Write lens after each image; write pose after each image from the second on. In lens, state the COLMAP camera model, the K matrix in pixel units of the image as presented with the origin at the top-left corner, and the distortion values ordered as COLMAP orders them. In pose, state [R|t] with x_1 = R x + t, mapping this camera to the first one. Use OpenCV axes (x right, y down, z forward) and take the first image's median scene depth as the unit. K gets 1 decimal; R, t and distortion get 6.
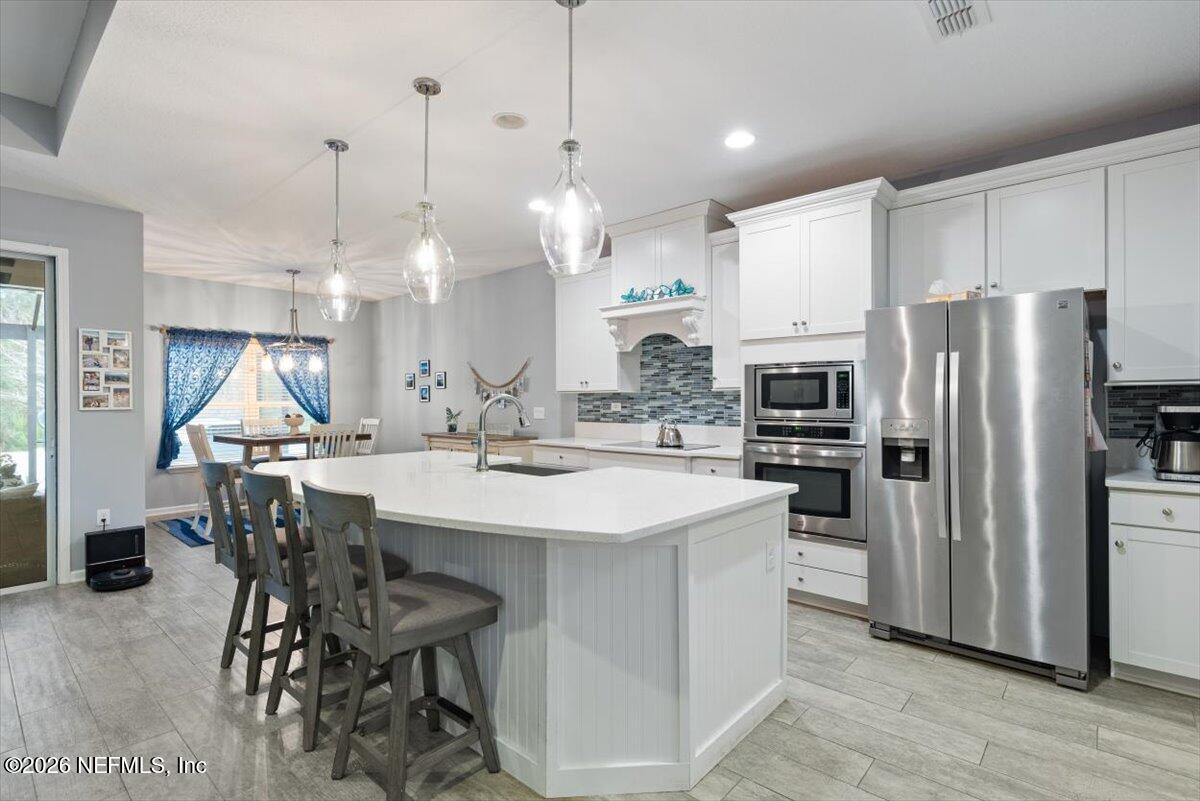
lens RADIAL K [[567.5, 0, 598.3], [0, 567.5, 400.8], [0, 0, 1]] dist [-0.001073, 0.000566]
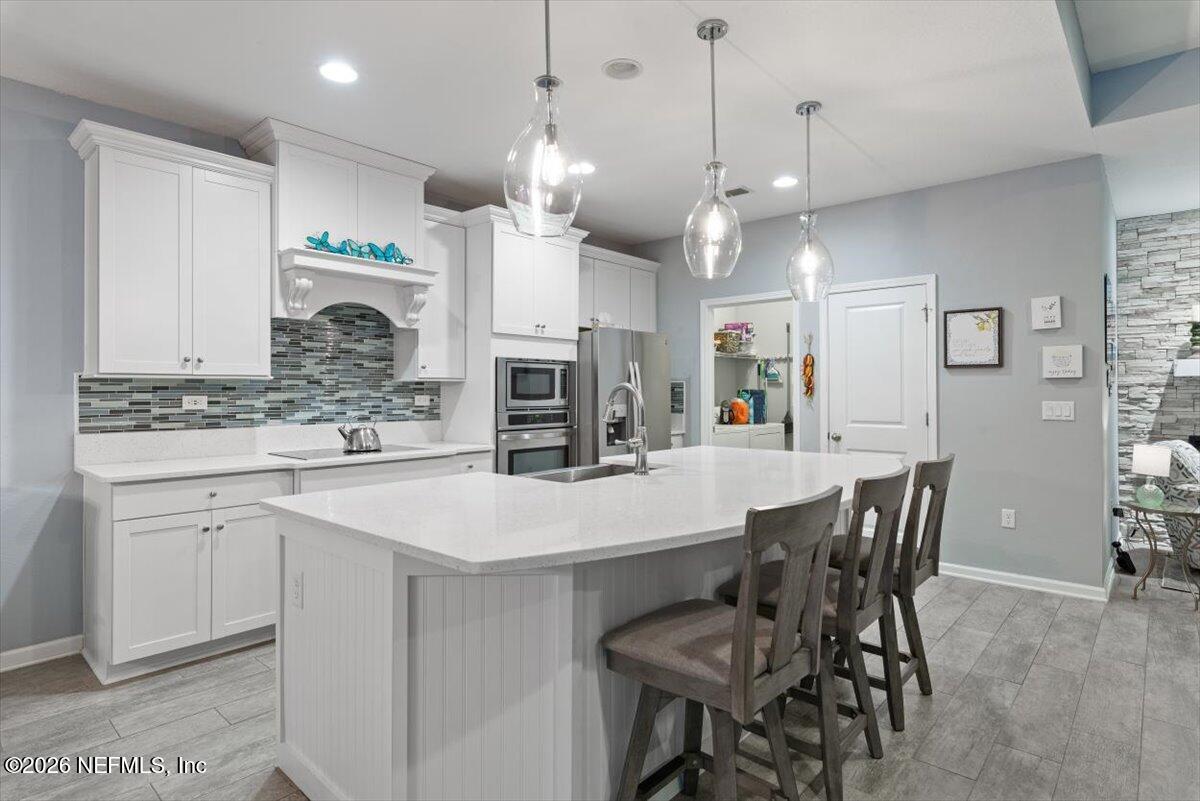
lens RADIAL K [[630.1, 0, 595.6], [0, 630.1, 383.6], [0, 0, 1]] dist [-0.002793, -0.000445]
pose [[0.012497, 0.016621, 0.999784, -0.524752], [0.002157, 0.999859, -0.016650, 0.002331], [-0.999920, 0.002365, 0.012459, 0.485487]]
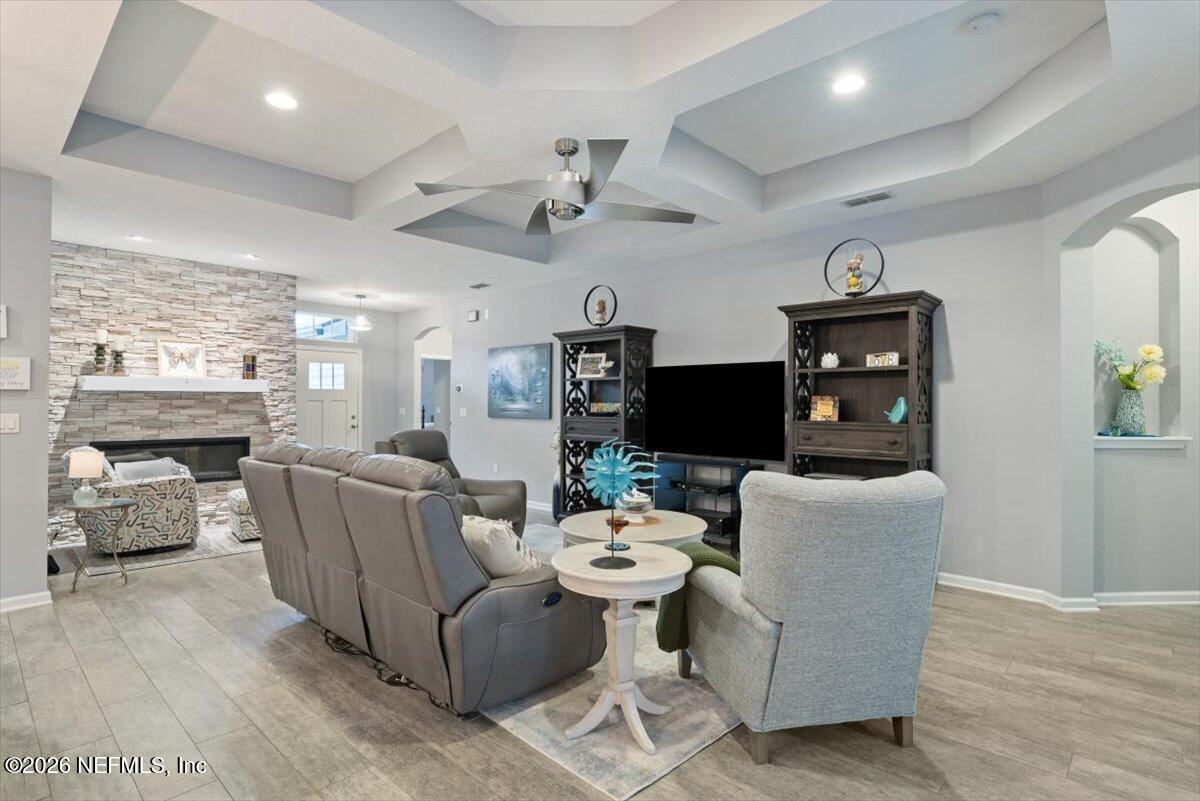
lens RADIAL K [[596.5, 0, 601.6], [0, 596.5, 399.2], [0, 0, 1]] dist [-0.001057, -0.000254]
pose [[-0.999697, 0.003254, 0.024380, -0.485282], [0.003134, 0.999983, -0.004971, 0.000900], [-0.024395, -0.004893, -0.999690, 0.595208]]
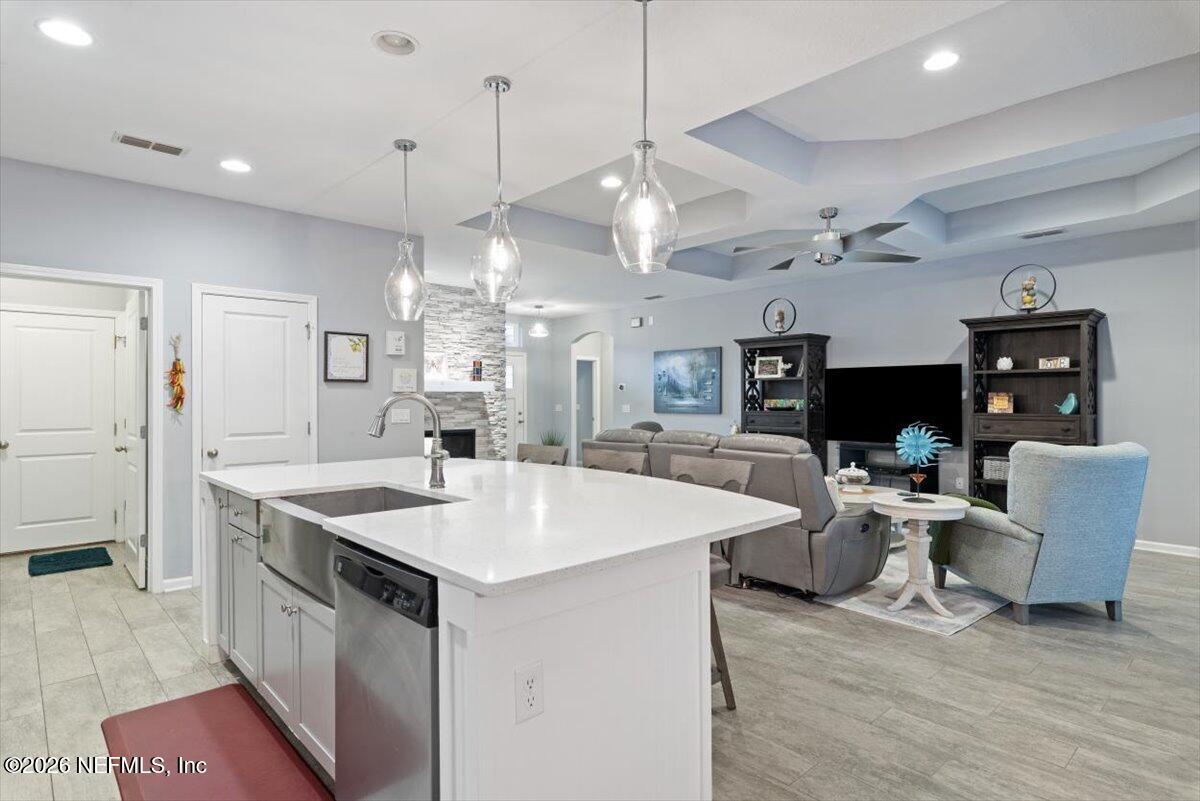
lens RADIAL K [[640.1, 0, 600.0], [0, 640.1, 400.5], [0, 0, 1]] dist [-0.002061, -0.000297]
pose [[-0.994583, 0.007902, 0.103642, -0.244595], [0.008115, 0.999966, 0.001634, -0.000464], [-0.103626, 0.002466, -0.994613, 0.870239]]
